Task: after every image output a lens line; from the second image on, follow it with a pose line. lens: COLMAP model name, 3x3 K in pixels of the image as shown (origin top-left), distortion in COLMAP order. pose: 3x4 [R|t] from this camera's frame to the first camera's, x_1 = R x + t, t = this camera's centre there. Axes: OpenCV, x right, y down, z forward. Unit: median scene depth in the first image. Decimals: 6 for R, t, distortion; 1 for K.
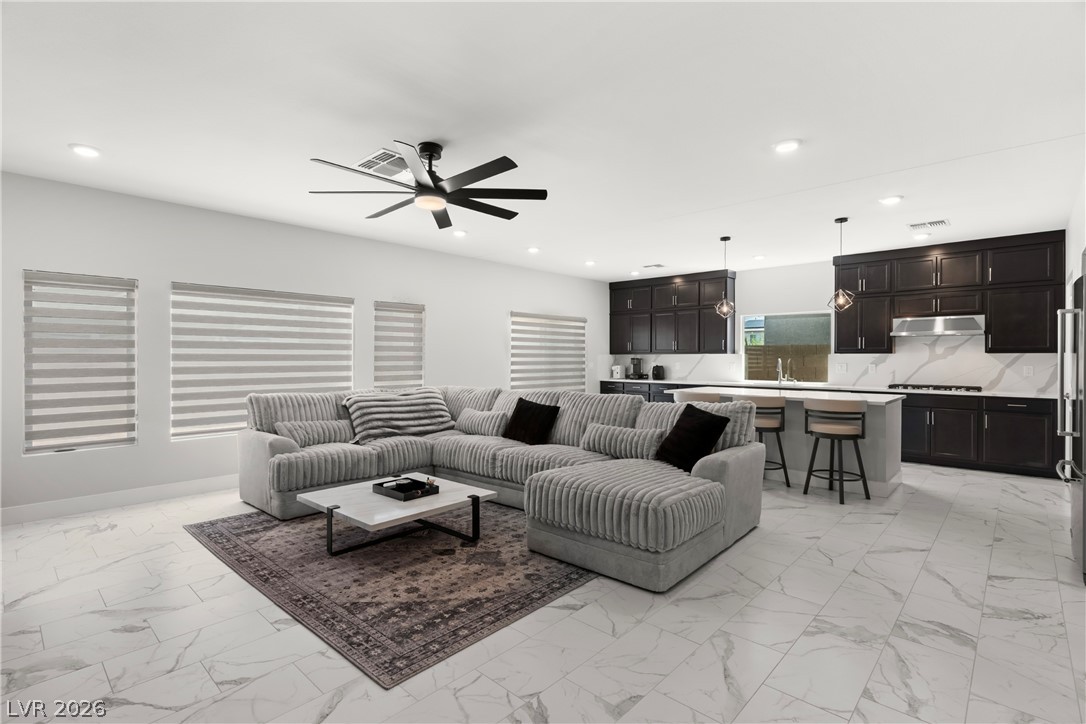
lens RADIAL K [[512.7, 0, 543.7], [0, 512.7, 359.1], [0, 0, 1]] dist [0.001657, 0.000137]
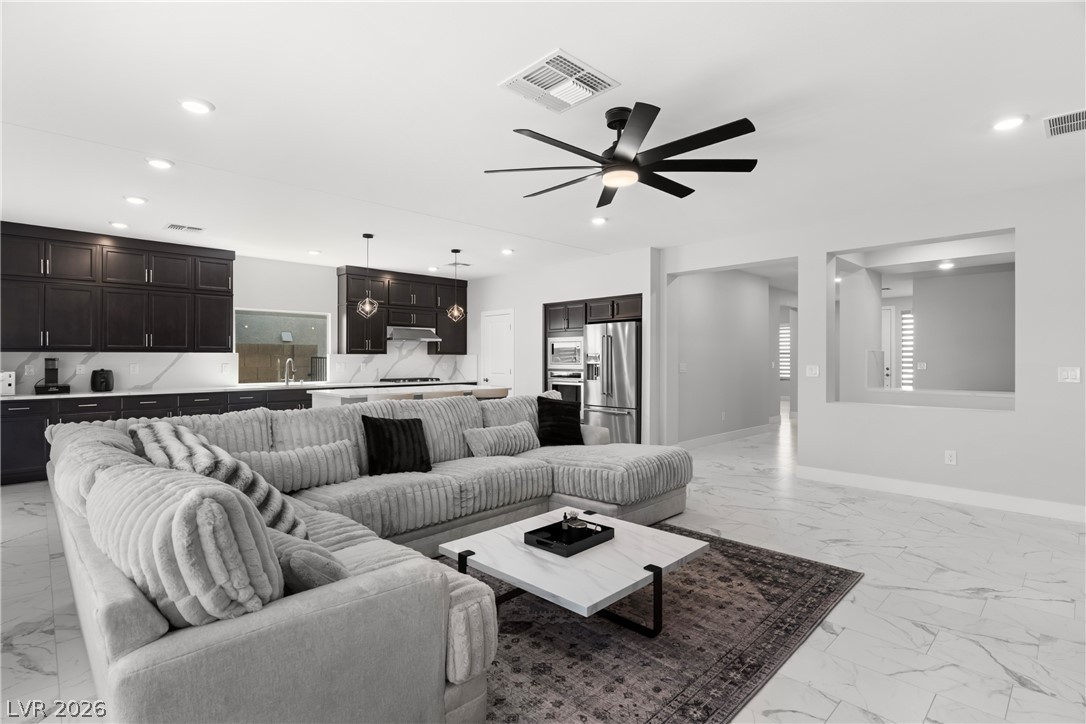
lens RADIAL K [[529.0, 0, 544.1], [0, 529.0, 358.3], [0, 0, 1]] dist [0.002072, 0.000739]
pose [[0.050596, -0.001489, 0.998718, -0.730443], [0.001966, 0.999997, 0.001392, -0.002469], [-0.998717, 0.001894, 0.050599, 0.706660]]
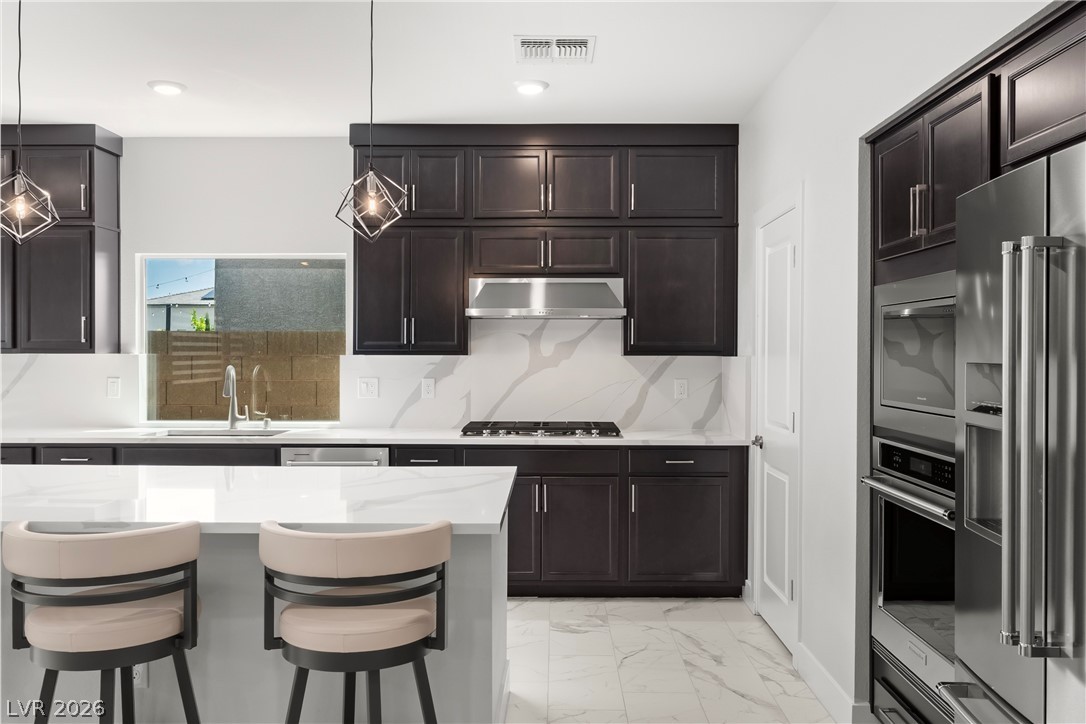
lens RADIAL K [[862.1, 0, 540.5], [0, 862.1, 357.0], [0, 0, 1]] dist [-0.010532, 0.008562]
pose [[0.743990, -0.005716, 0.668166, 0.282471], [0.001196, 0.999973, 0.007222, -0.018797], [-0.668189, -0.004574, 0.743977, 0.502438]]
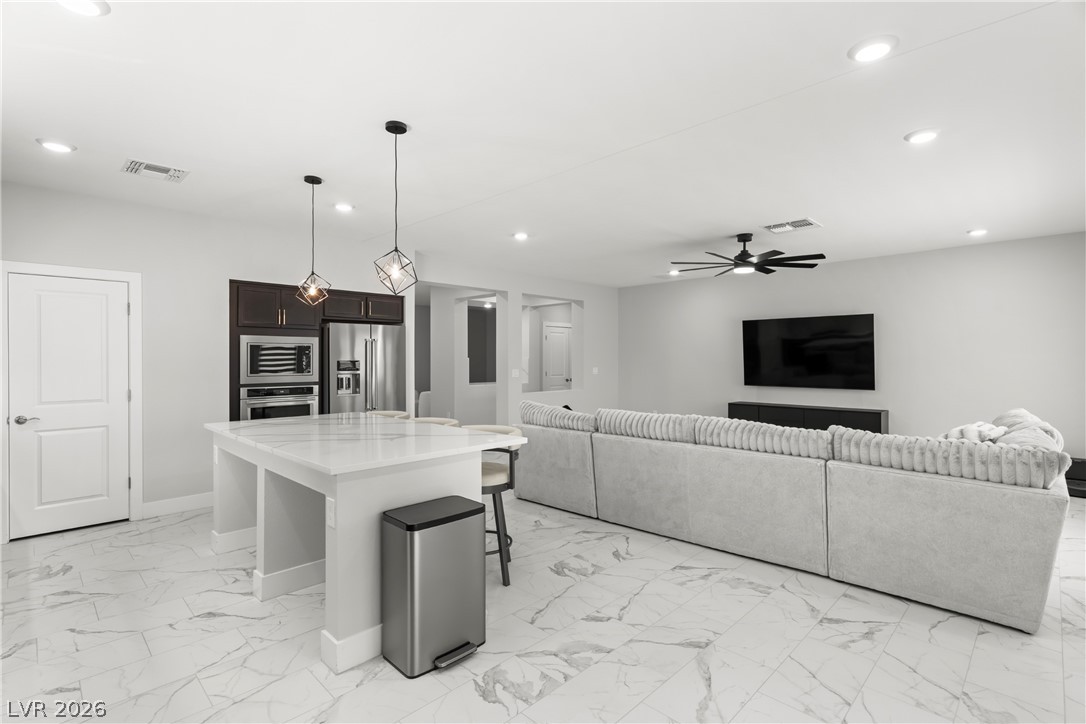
lens RADIAL K [[512.7, 0, 543.0], [0, 512.7, 362.0], [0, 0, 1]] dist [0.001657, 0.000137]
pose [[-0.999589, -0.002900, 0.028507, 0.234229], [-0.002634, 0.999953, 0.009369, -0.020916], [-0.028533, 0.009290, -0.999550, 1.703805]]
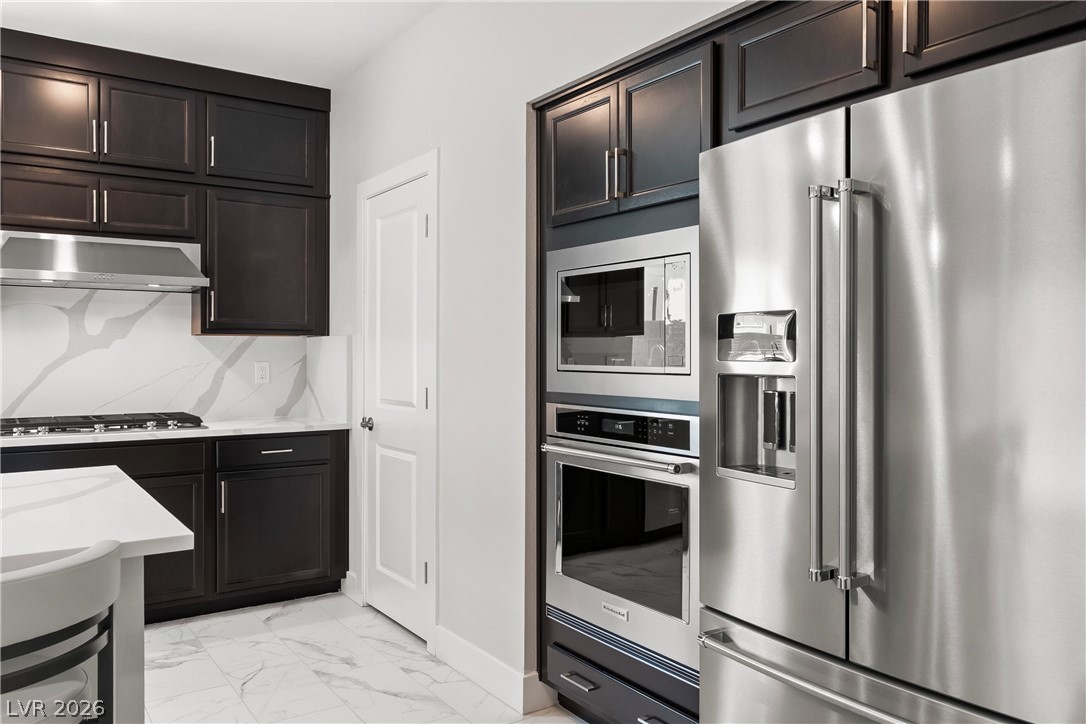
lens RADIAL K [[811.9, 0, 549.2], [0, 811.9, 357.6], [0, 0, 1]] dist [-0.013796, 0.006246]
pose [[0.215565, -0.007363, 0.976462, 0.304895], [0.001579, 0.999973, 0.007192, 0.004119], [-0.976488, -0.000009, 0.215571, 0.659826]]
